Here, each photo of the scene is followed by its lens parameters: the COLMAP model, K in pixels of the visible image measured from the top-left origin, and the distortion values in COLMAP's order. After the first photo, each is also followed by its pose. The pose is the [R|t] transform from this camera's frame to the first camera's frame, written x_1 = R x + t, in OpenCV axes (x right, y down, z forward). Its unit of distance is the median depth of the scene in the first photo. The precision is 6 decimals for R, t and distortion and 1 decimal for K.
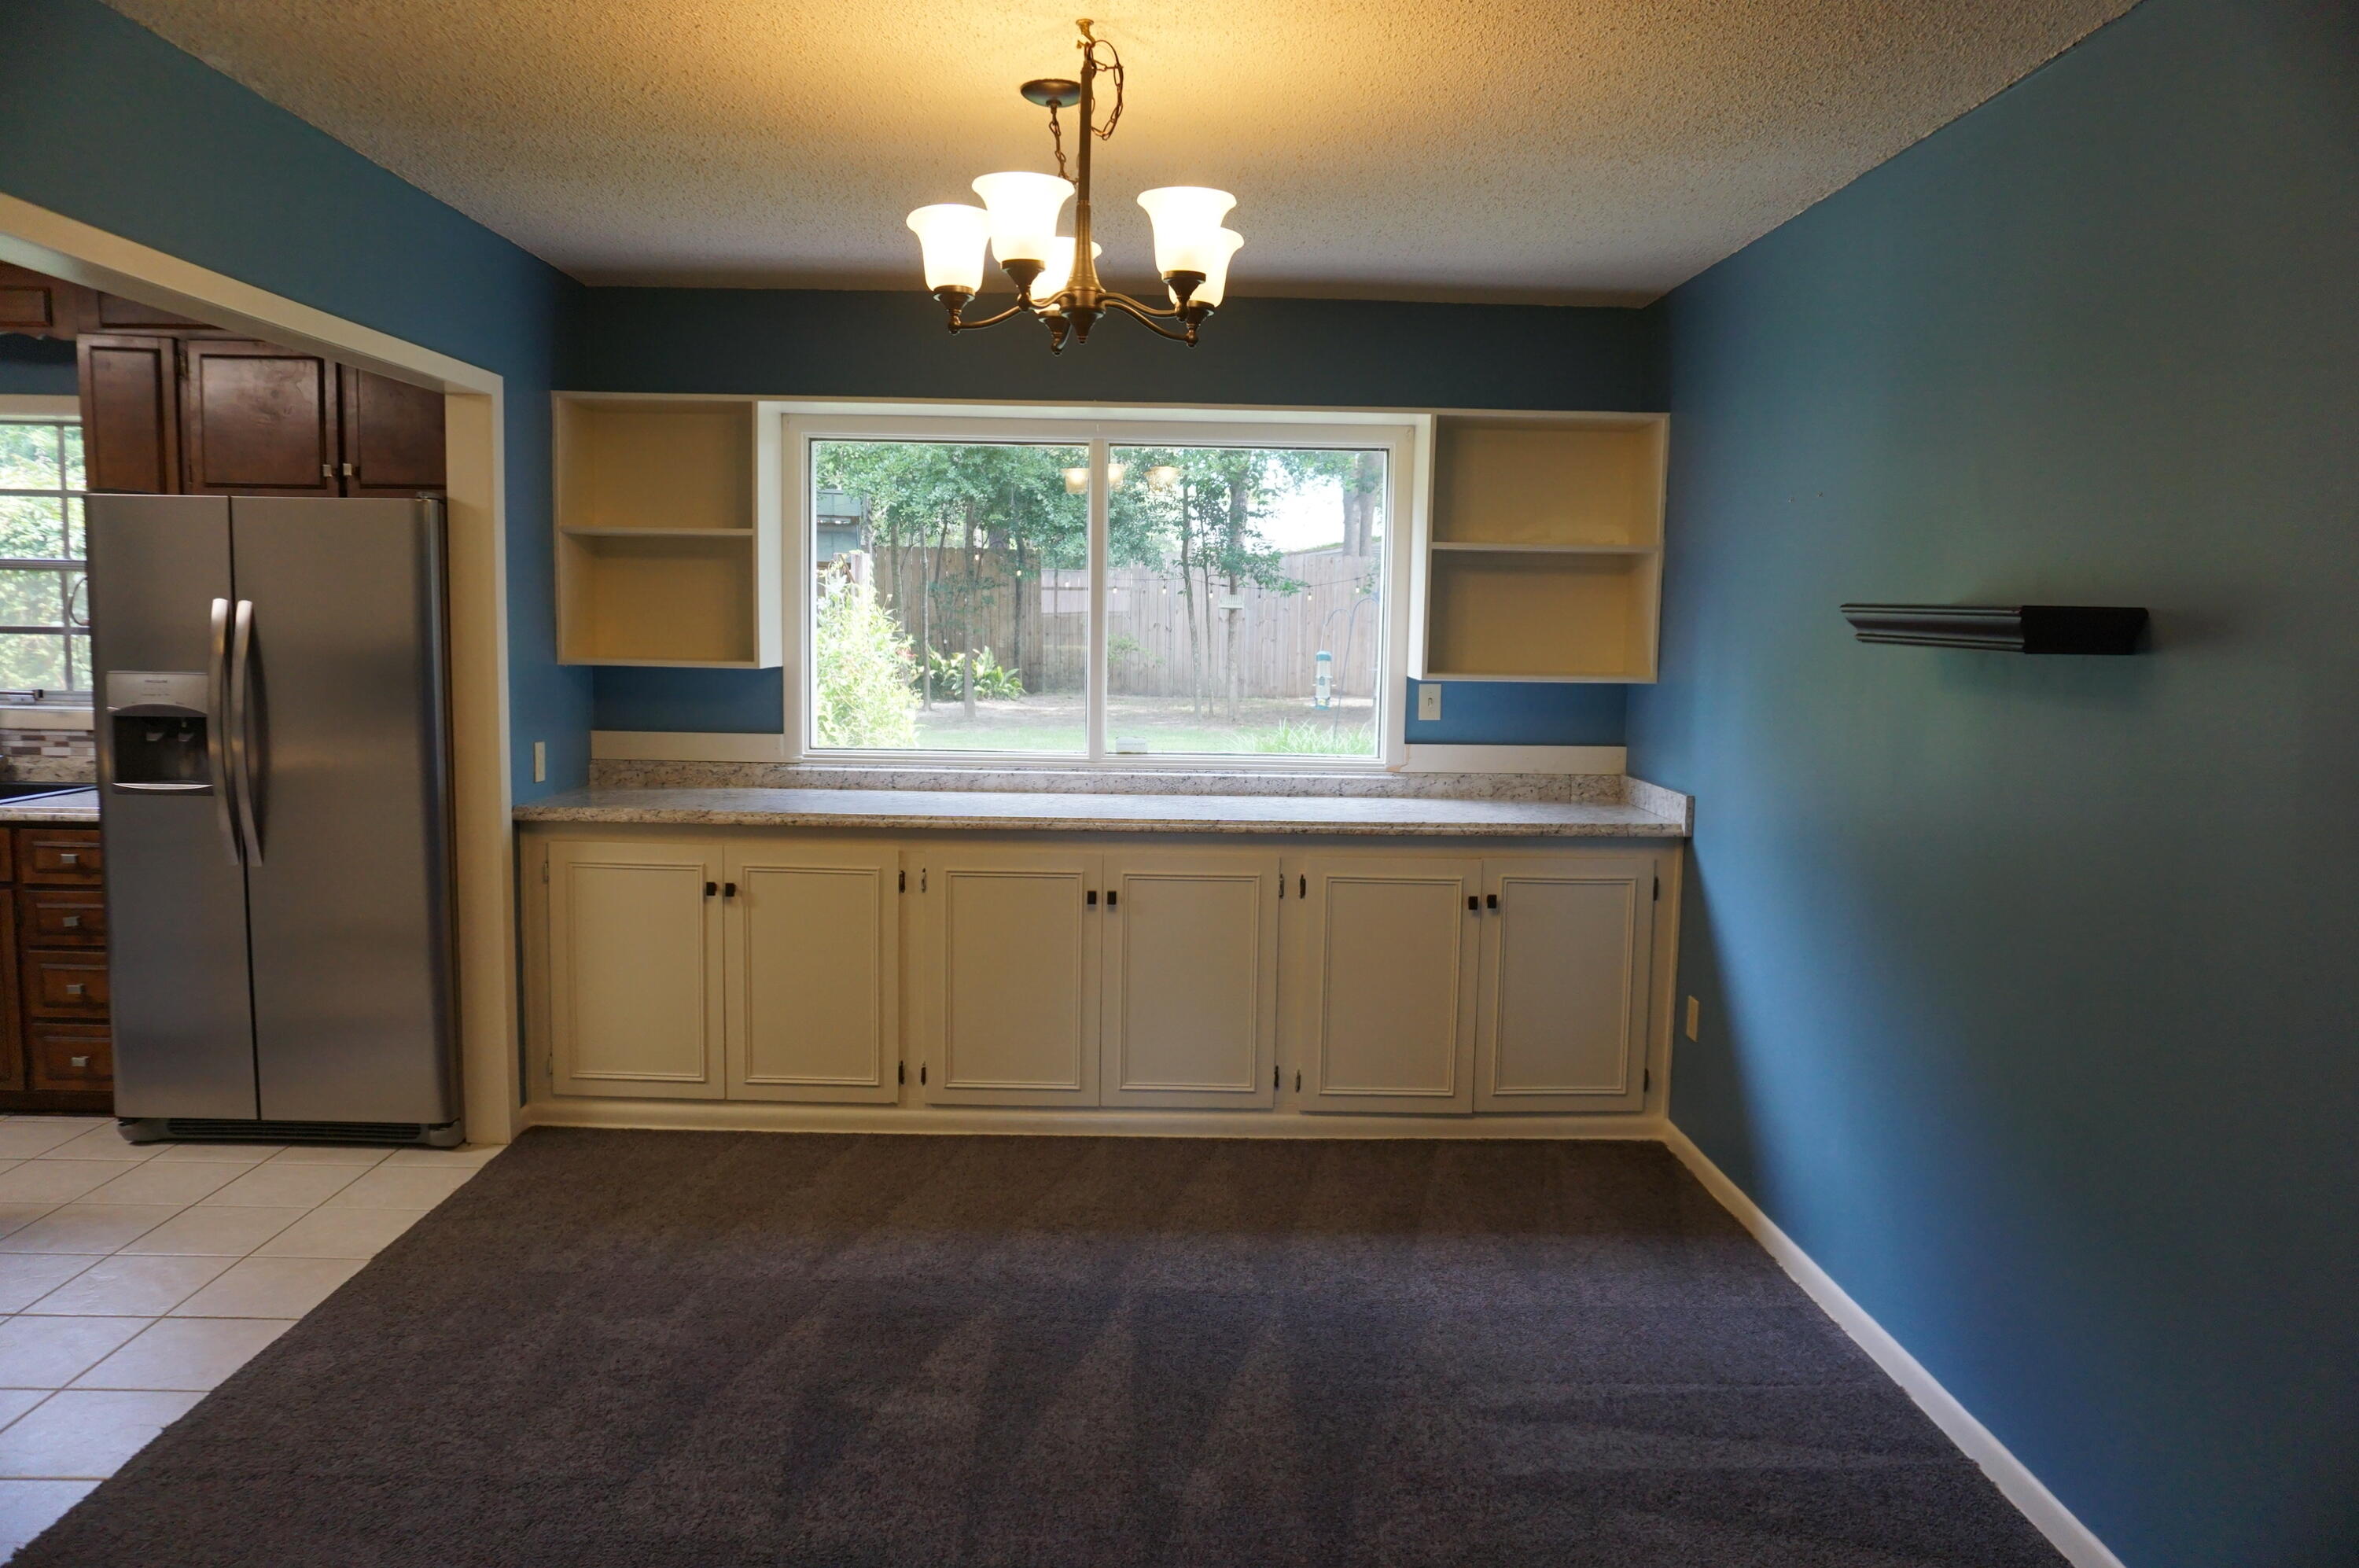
lens RADIAL K [[1579.8, 0, 1190.9], [0, 1579.8, 785.0], [0, 0, 1]] dist [-0.046188, 0.030602]
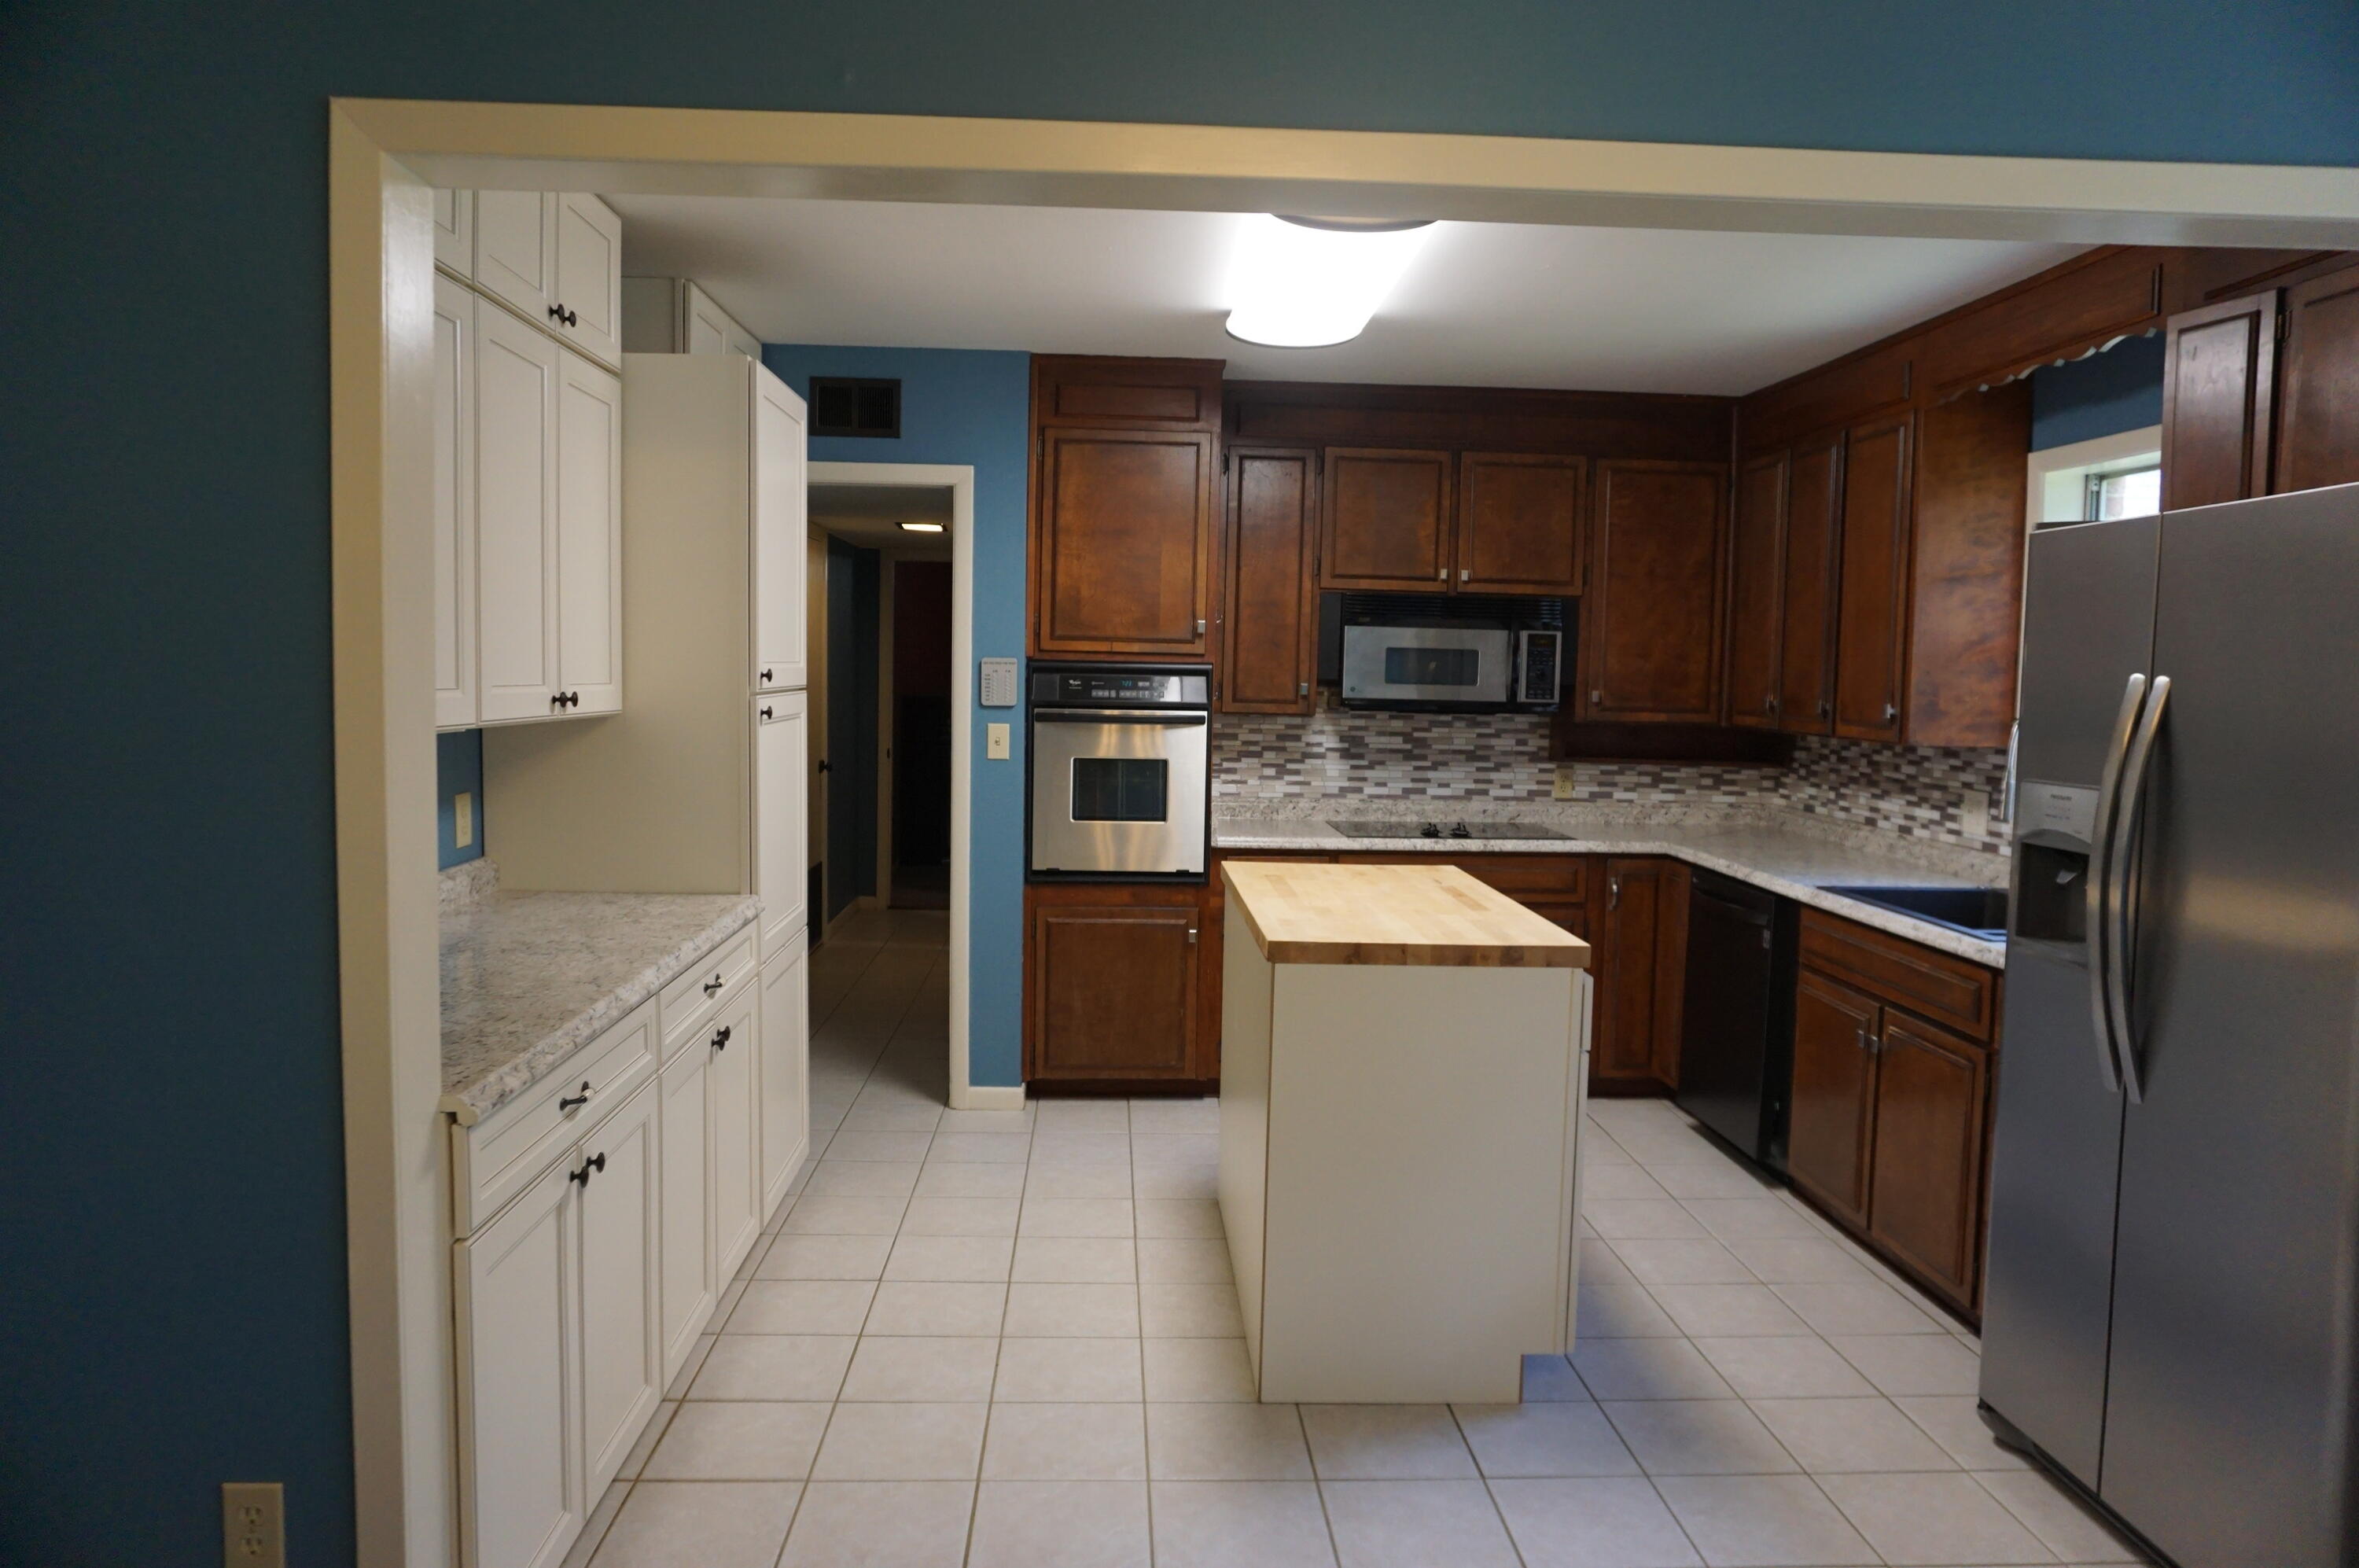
lens RADIAL K [[1579.8, 0, 1185.3], [0, 1579.8, 784.4], [0, 0, 1]] dist [-0.046188, 0.030602]
pose [[0.018895, 0.052475, -0.998443, 0.009777], [-0.122340, 0.991239, 0.049781, -0.054116], [0.992308, 0.121209, 0.025149, 0.550591]]
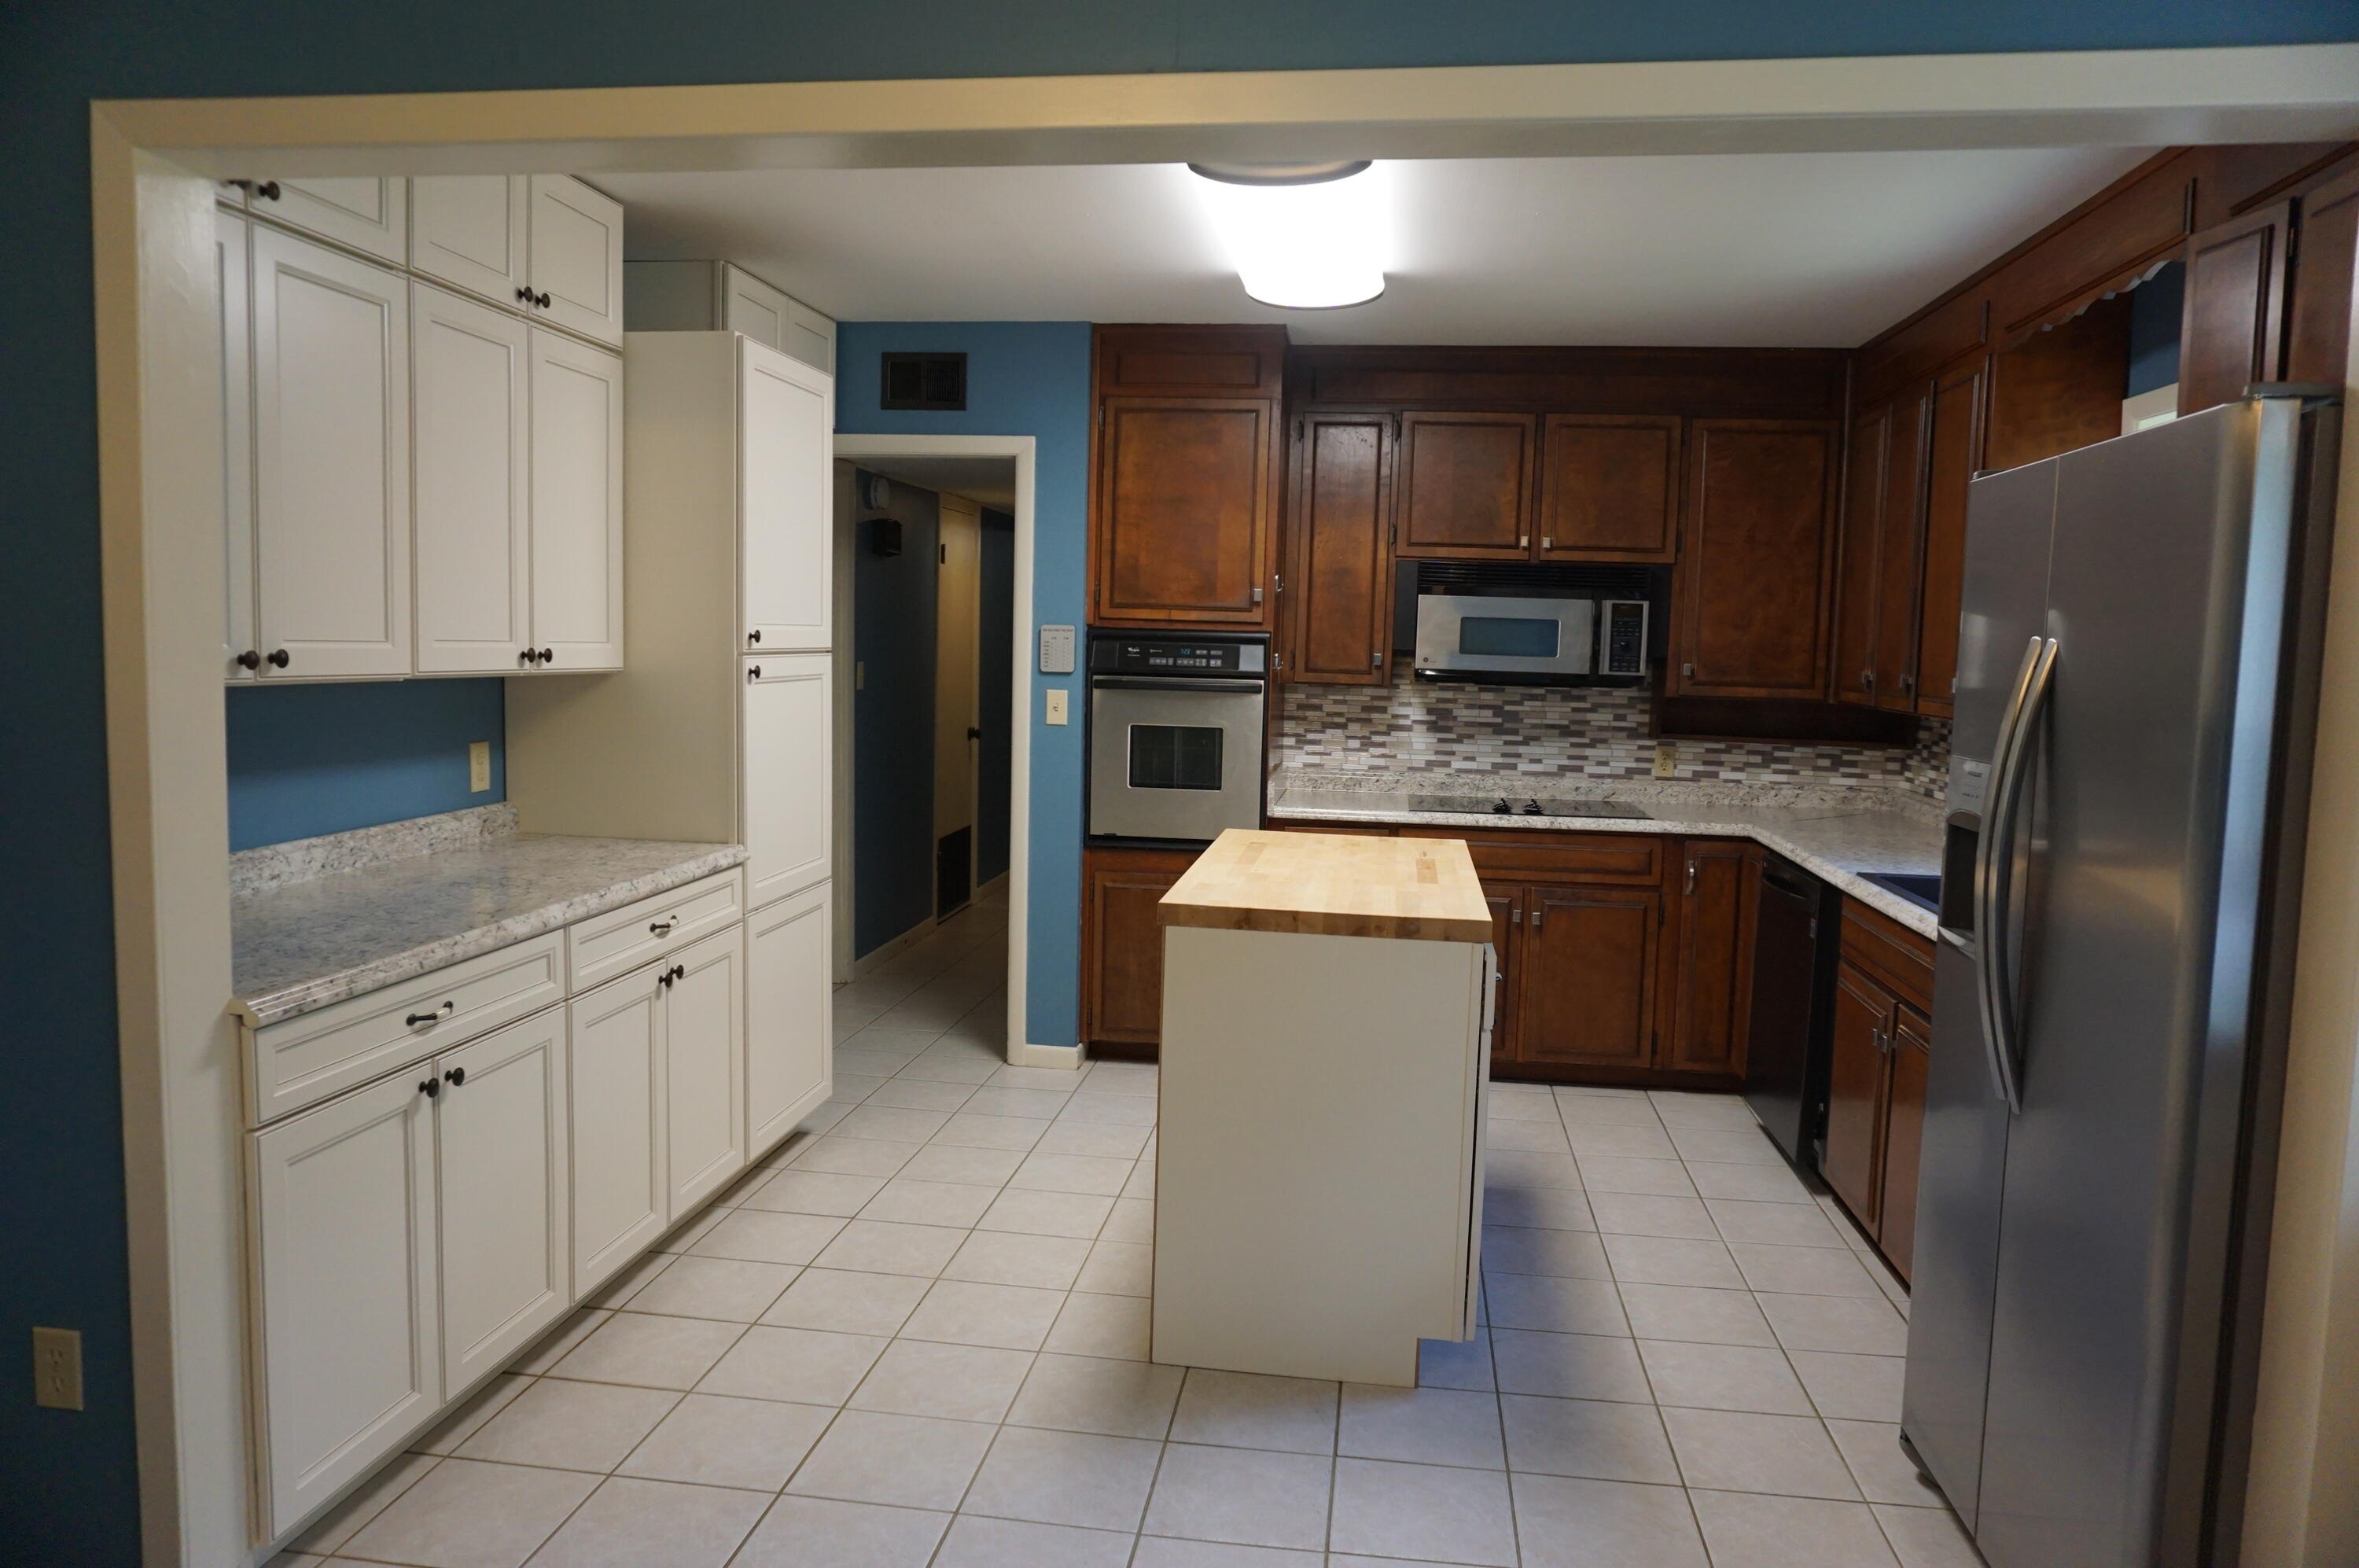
lens RADIAL K [[1579.8, 0, 1190.5], [0, 1579.8, 785.4], [0, 0, 1]] dist [-0.046188, 0.030602]
pose [[-0.165908, 0.063889, -0.984069, -0.002760], [-0.131279, 0.987586, 0.086250, -0.067866], [0.977364, 0.143497, -0.155461, 0.726121]]
